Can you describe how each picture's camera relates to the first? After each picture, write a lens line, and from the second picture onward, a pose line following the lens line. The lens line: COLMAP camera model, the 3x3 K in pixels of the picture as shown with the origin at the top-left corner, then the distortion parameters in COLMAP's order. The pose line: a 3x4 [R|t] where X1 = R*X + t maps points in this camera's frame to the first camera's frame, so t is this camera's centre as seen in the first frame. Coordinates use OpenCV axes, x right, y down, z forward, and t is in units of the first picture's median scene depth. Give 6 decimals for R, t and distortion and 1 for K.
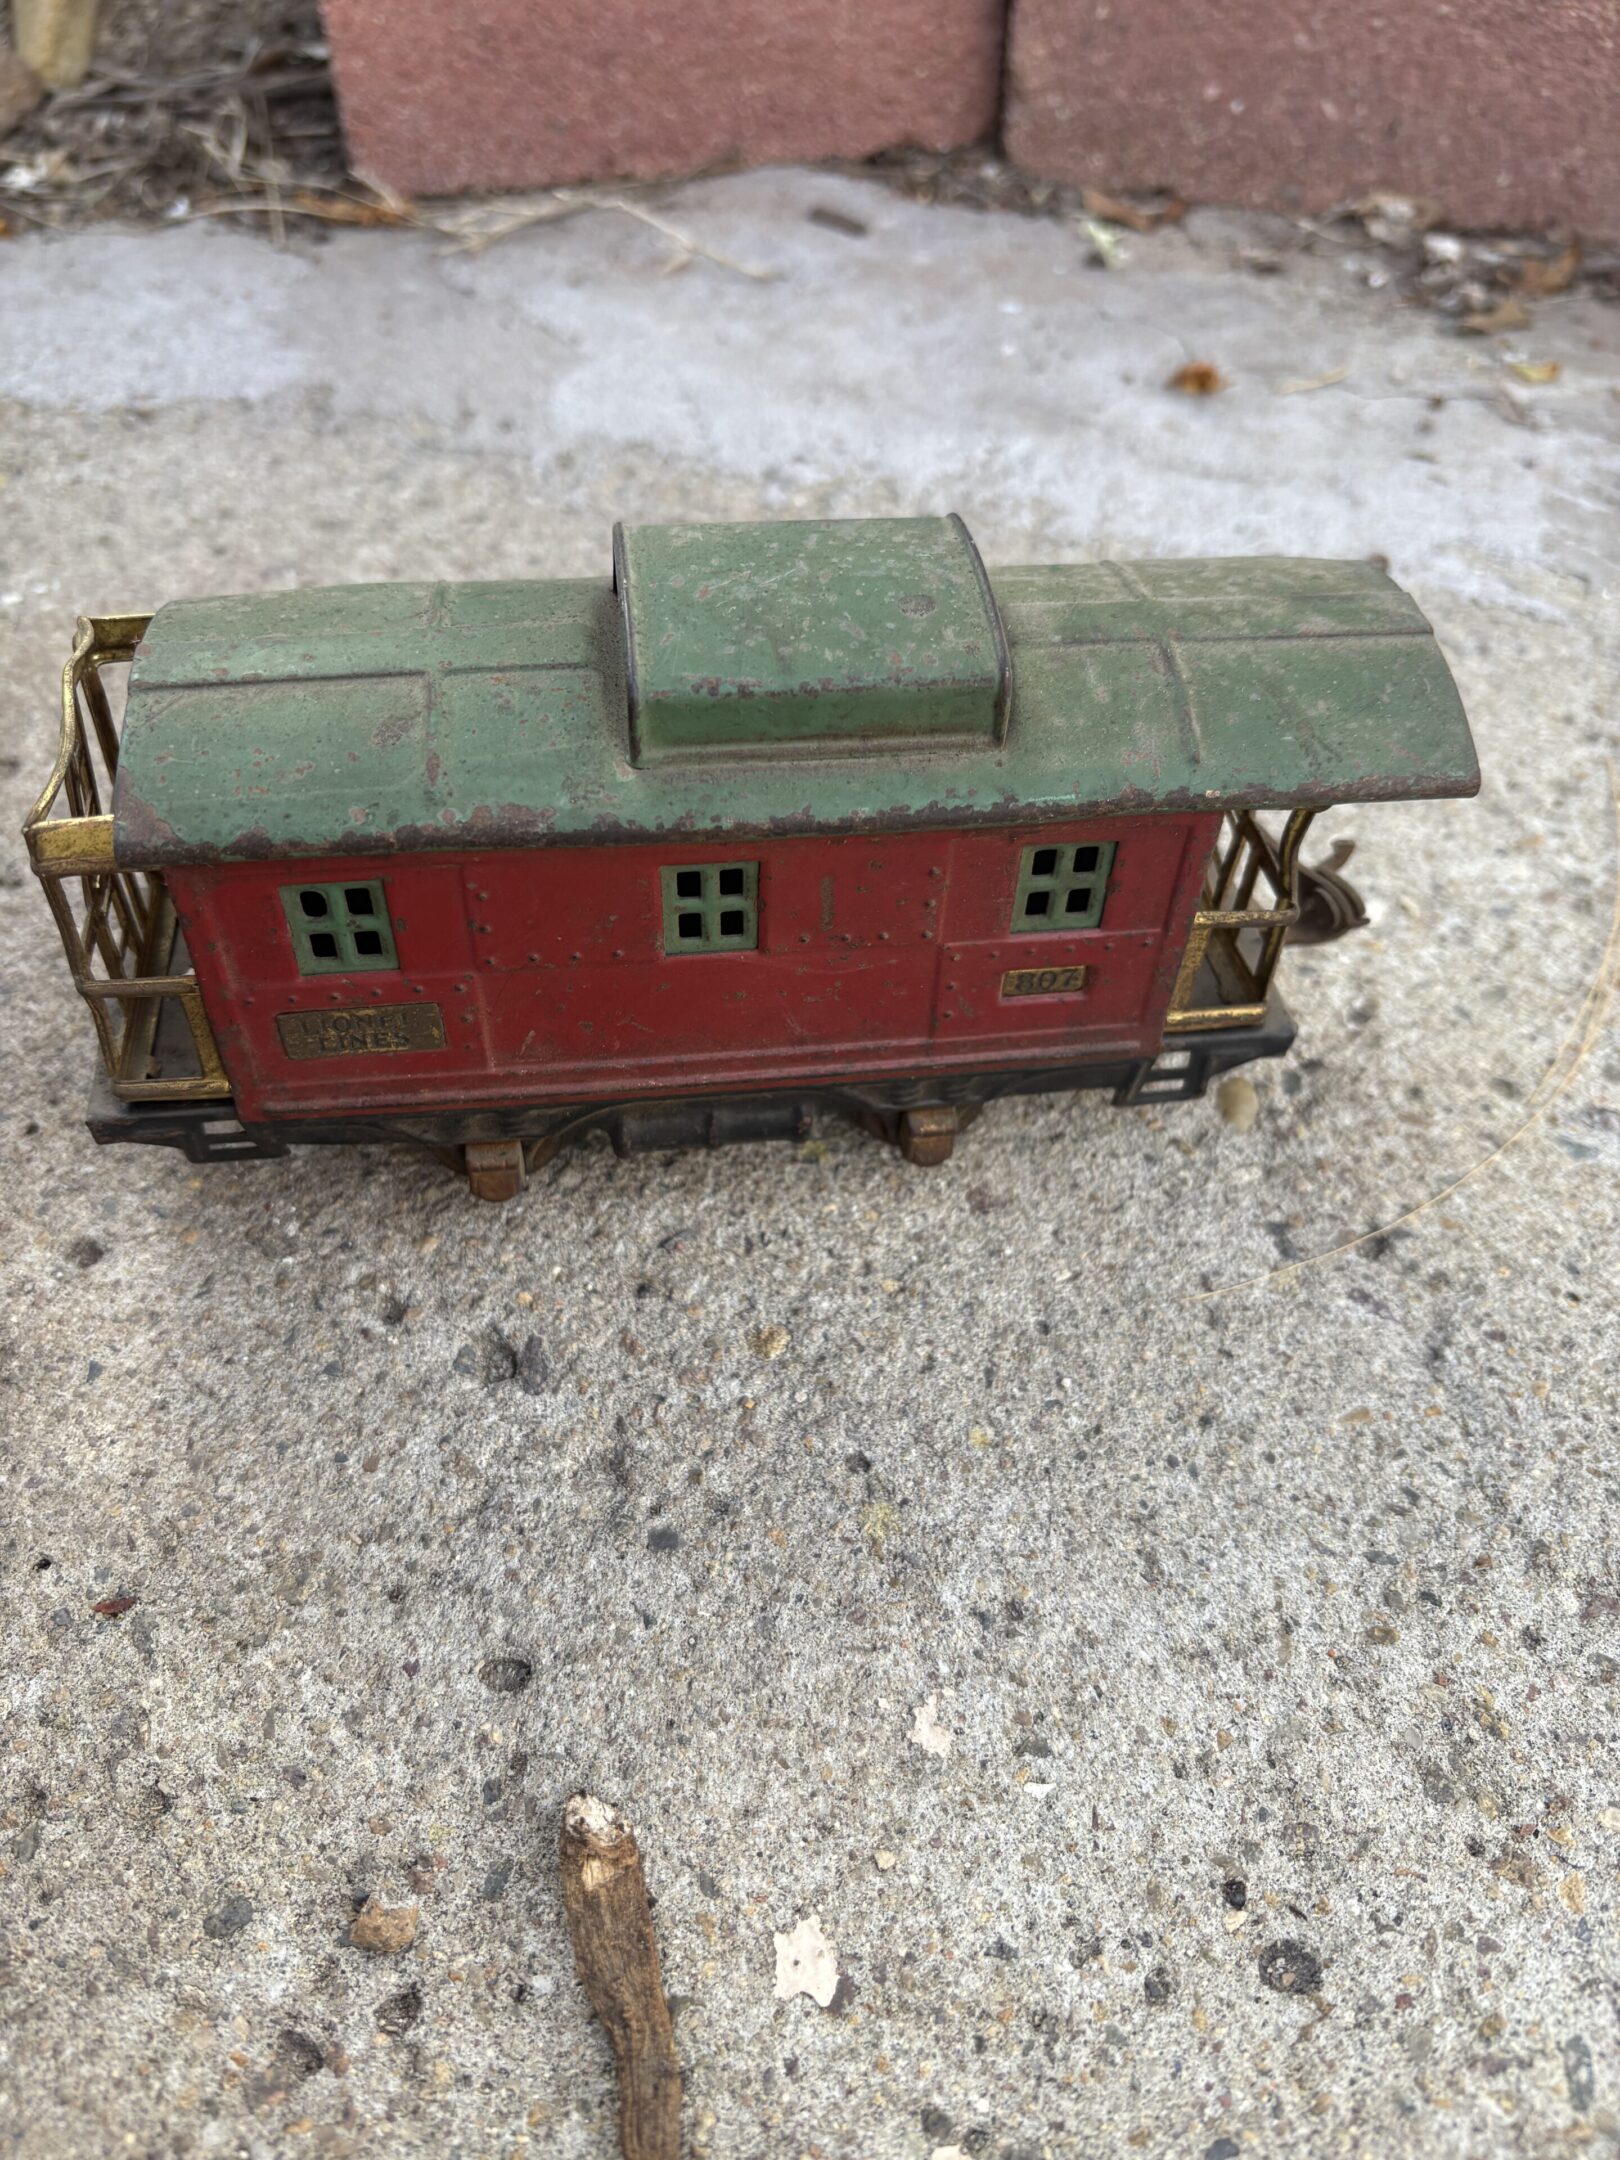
lens RADIAL K [[1695.0, 0, 793.8], [0, 1695.0, 1073.8], [0, 0, 1]] dist [-0.005826, -0.010862]
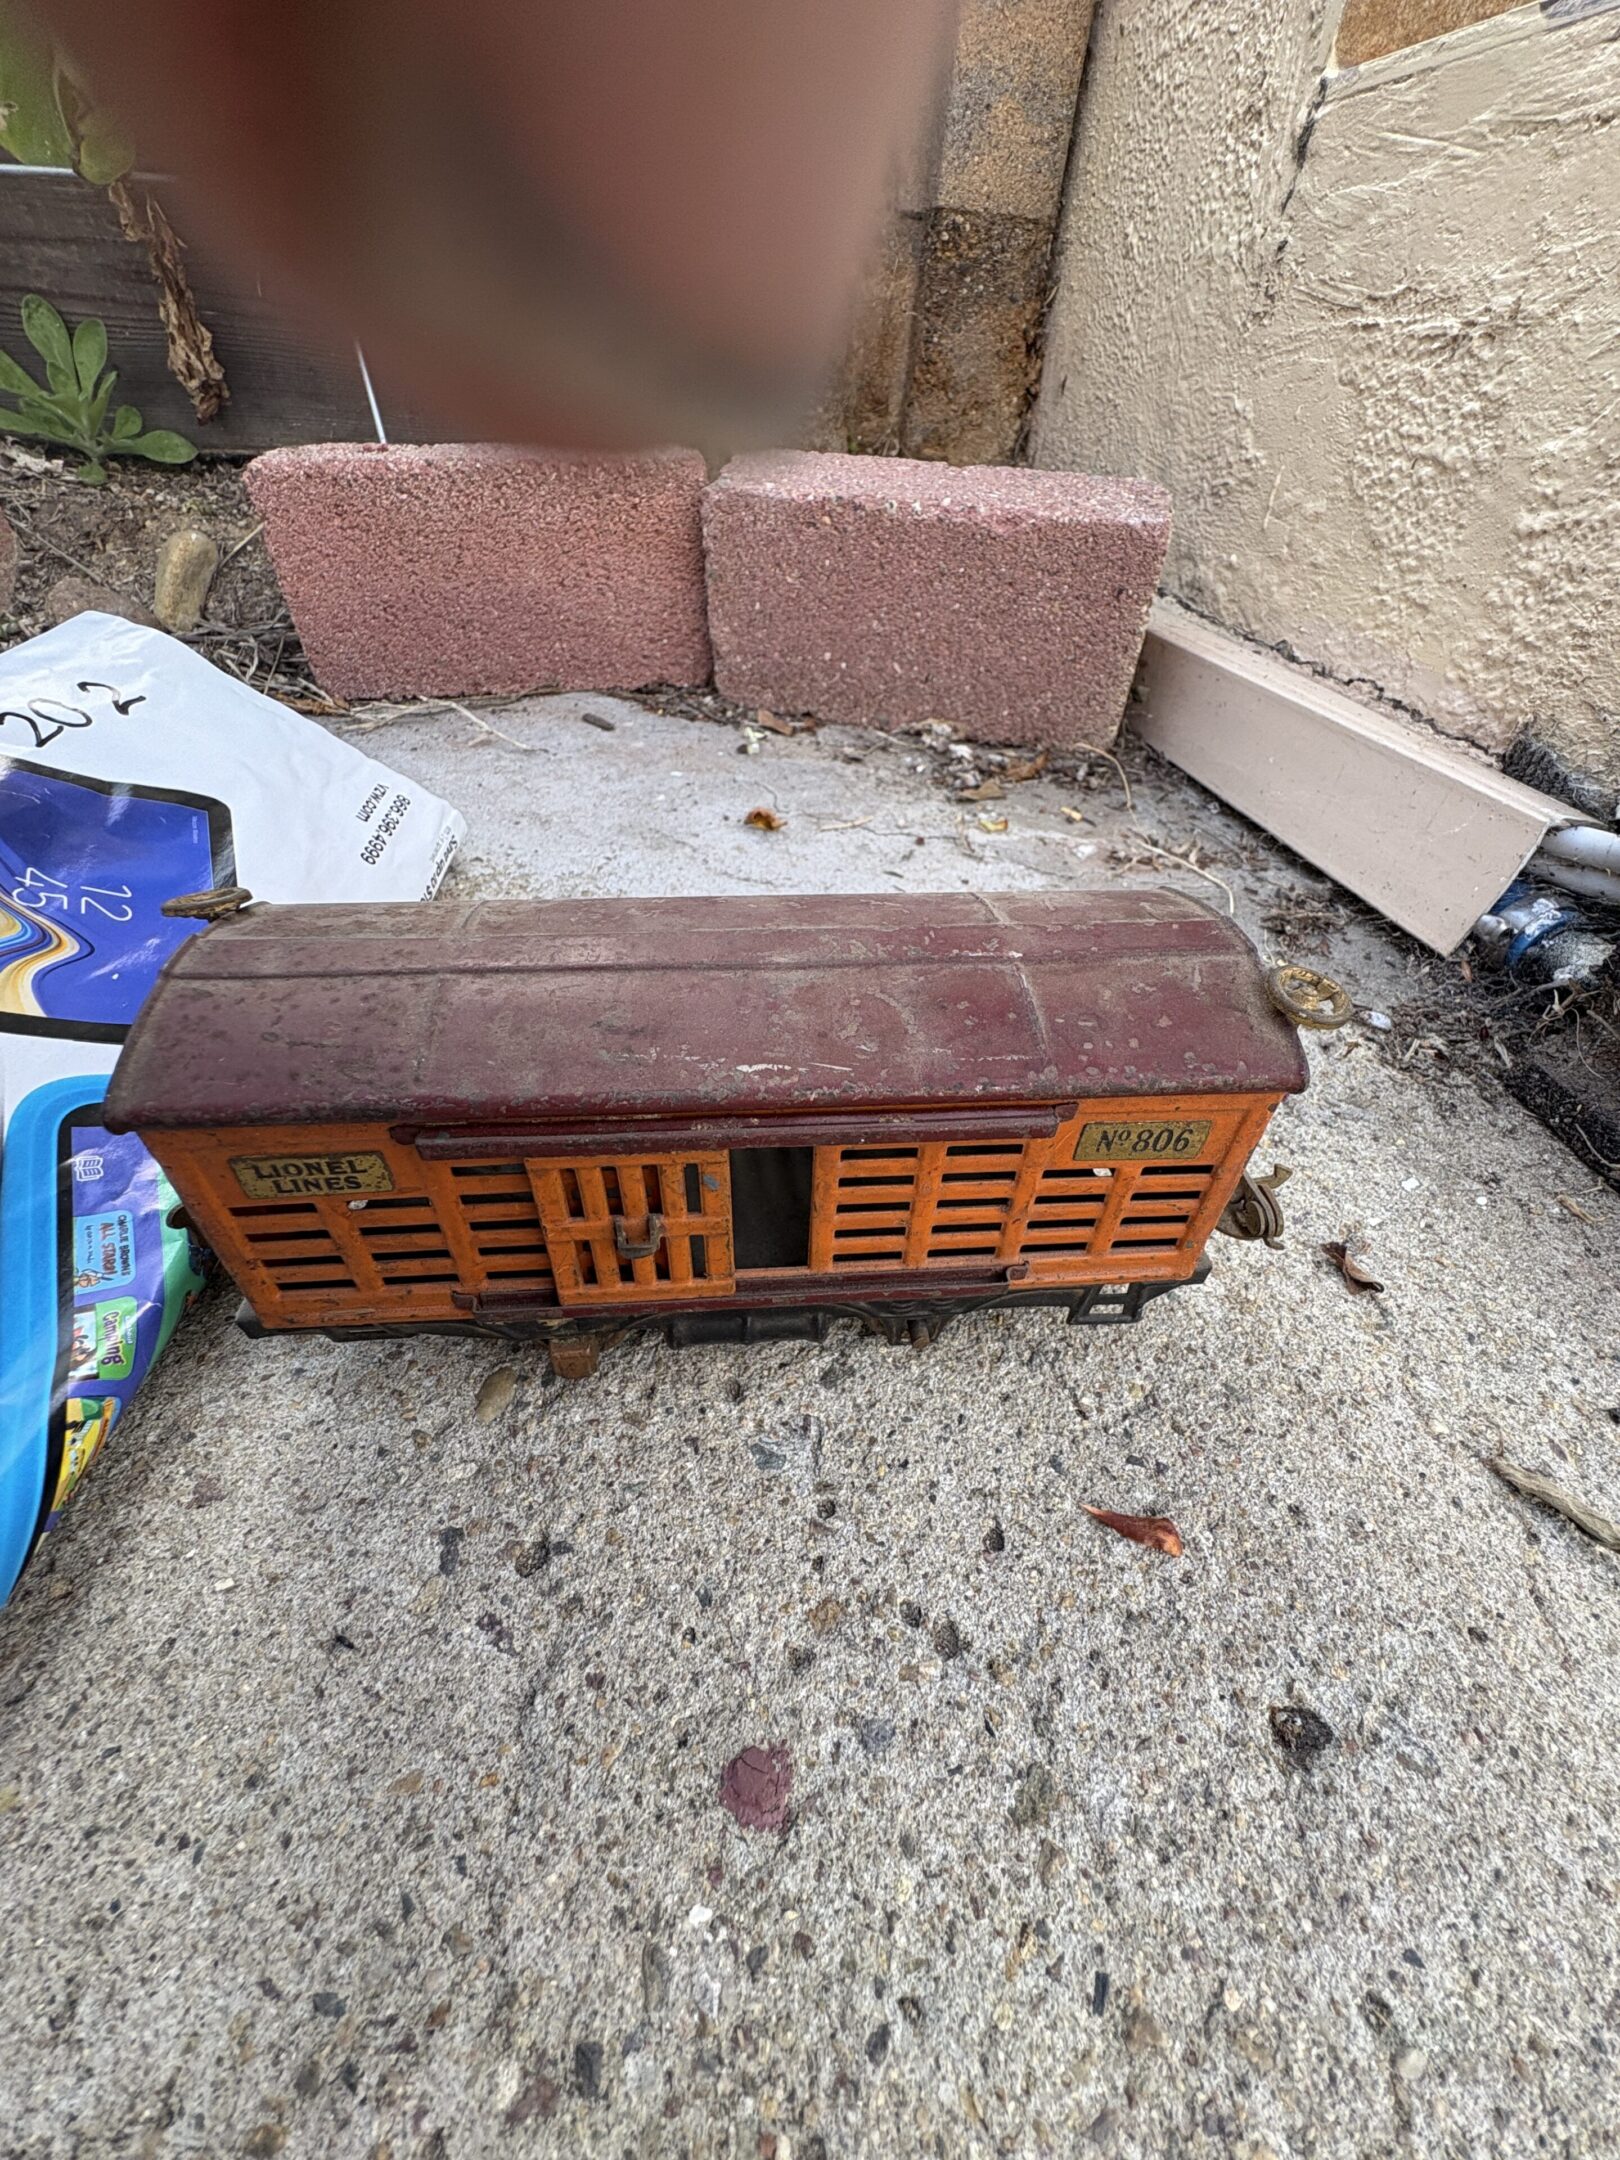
lens RADIAL K [[862.2, 0, 809.3], [0, 862.2, 1083.7], [0, 0, 1]] dist [0.000887, -0.000287]
pose [[0.998843, 0.045438, -0.015779, 0.515581], [-0.046856, 0.993289, -0.105744, -0.154080], [0.010868, 0.106361, 0.994268, 0.414693]]
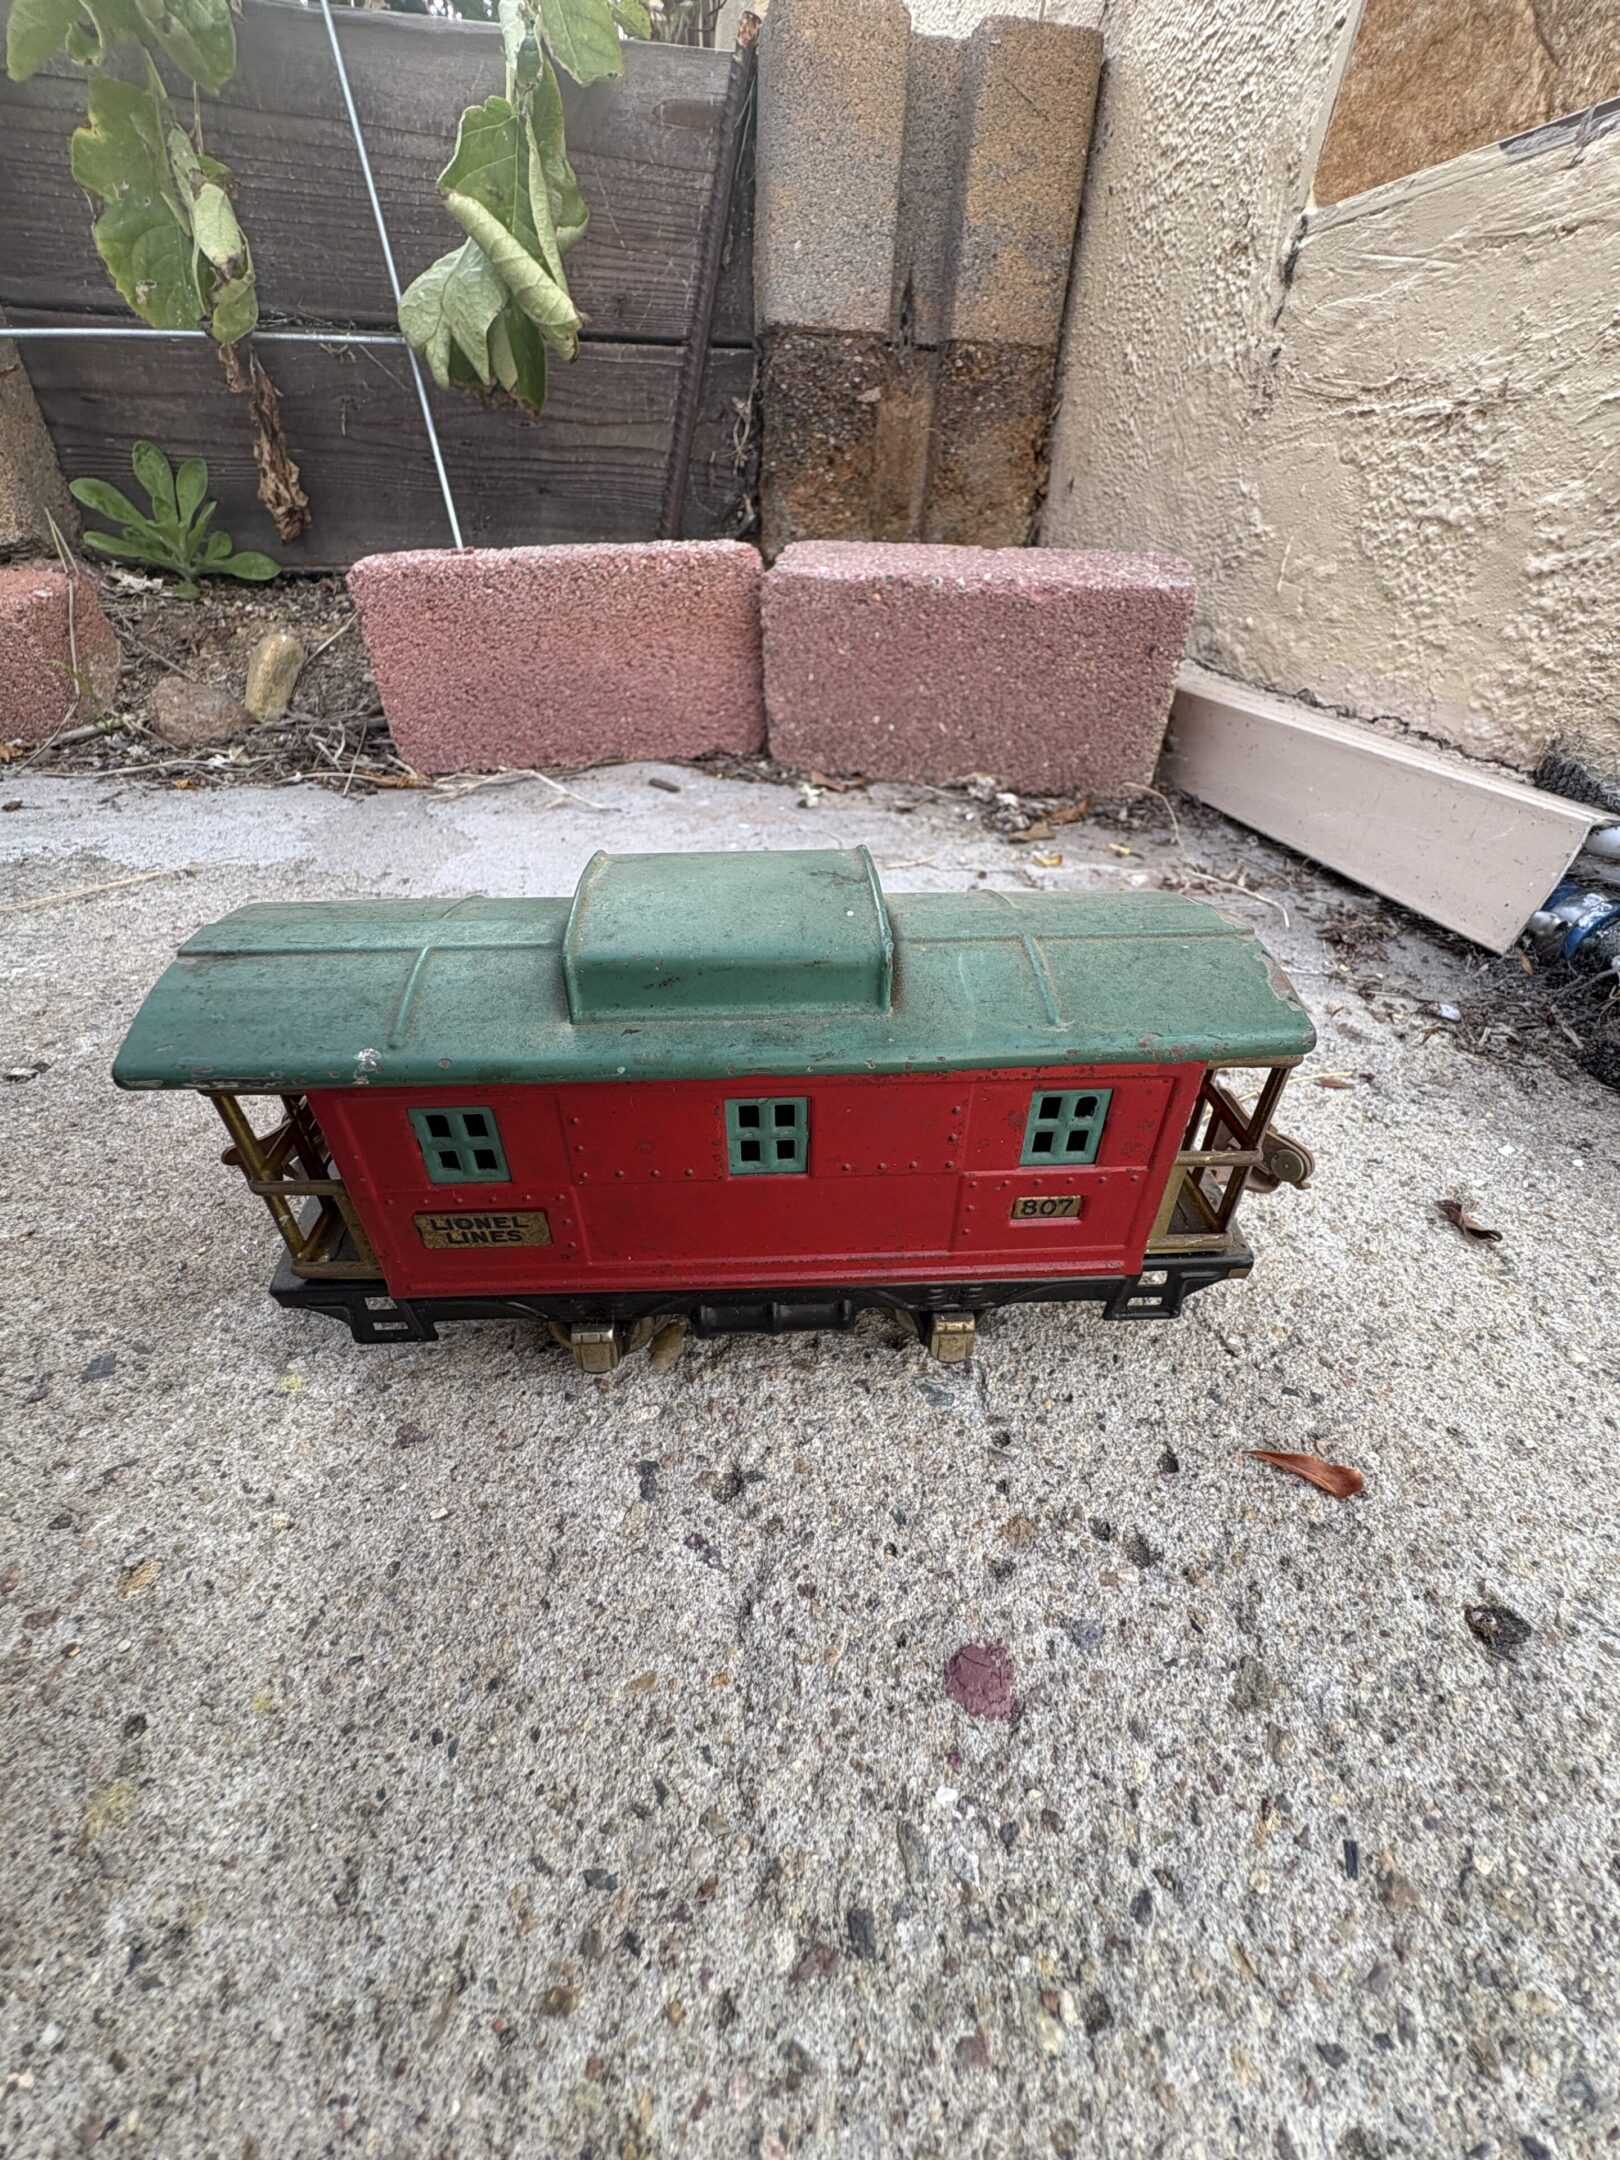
lens RADIAL K [[862.2, 0, 809.0], [0, 862.2, 1085.7], [0, 0, 1]] dist [0.000887, -0.000287]
pose [[0.999512, 0.014806, -0.027502, 0.408284], [-0.020022, 0.979522, -0.200341, -0.048071], [0.023973, 0.200794, 0.979340, 0.380436]]
